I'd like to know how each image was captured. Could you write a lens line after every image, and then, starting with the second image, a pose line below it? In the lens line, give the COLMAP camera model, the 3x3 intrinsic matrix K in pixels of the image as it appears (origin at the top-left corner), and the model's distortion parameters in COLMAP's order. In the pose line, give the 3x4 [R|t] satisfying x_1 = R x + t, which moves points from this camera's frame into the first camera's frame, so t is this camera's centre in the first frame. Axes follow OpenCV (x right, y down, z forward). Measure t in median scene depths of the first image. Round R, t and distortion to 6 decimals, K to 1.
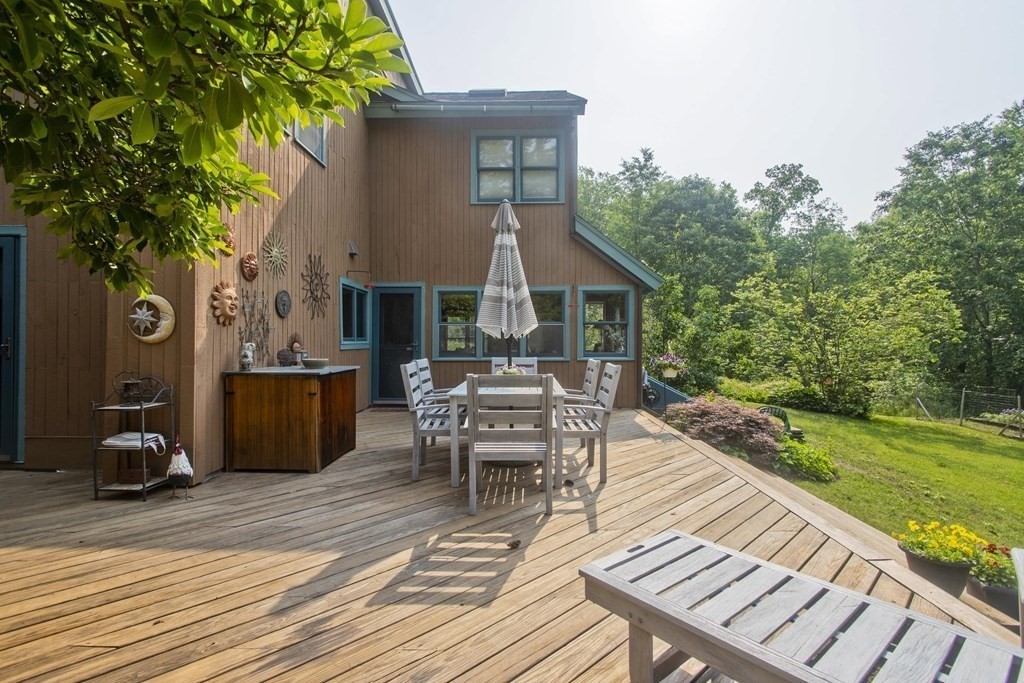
lens RADIAL K [[479.6, 0, 511.6], [0, 479.6, 337.5], [0, 0, 1]] dist [0.001437, 0.000221]
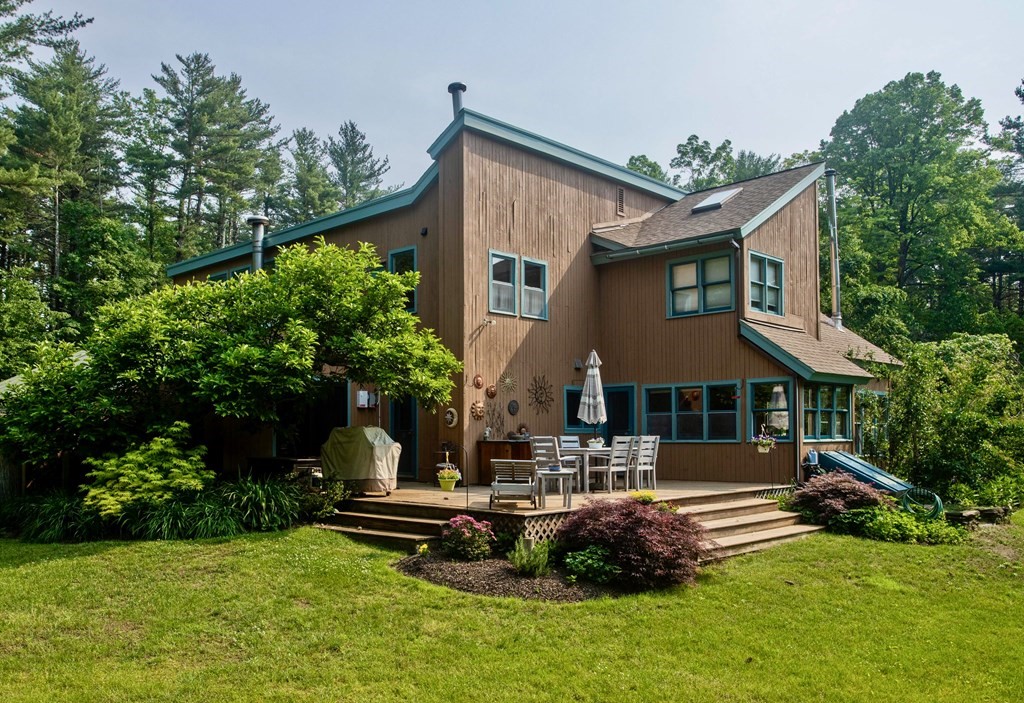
lens RADIAL K [[866.6, 0, 512.0], [0, 866.6, 351.5], [0, 0, 1]] dist [-0.000935, -0.000069]
pose [[0.754795, -0.067103, -0.652519, 1.752806], [0.008500, 0.995671, -0.092559, 0.026336], [0.655906, 0.064316, 0.752098, -1.576138]]
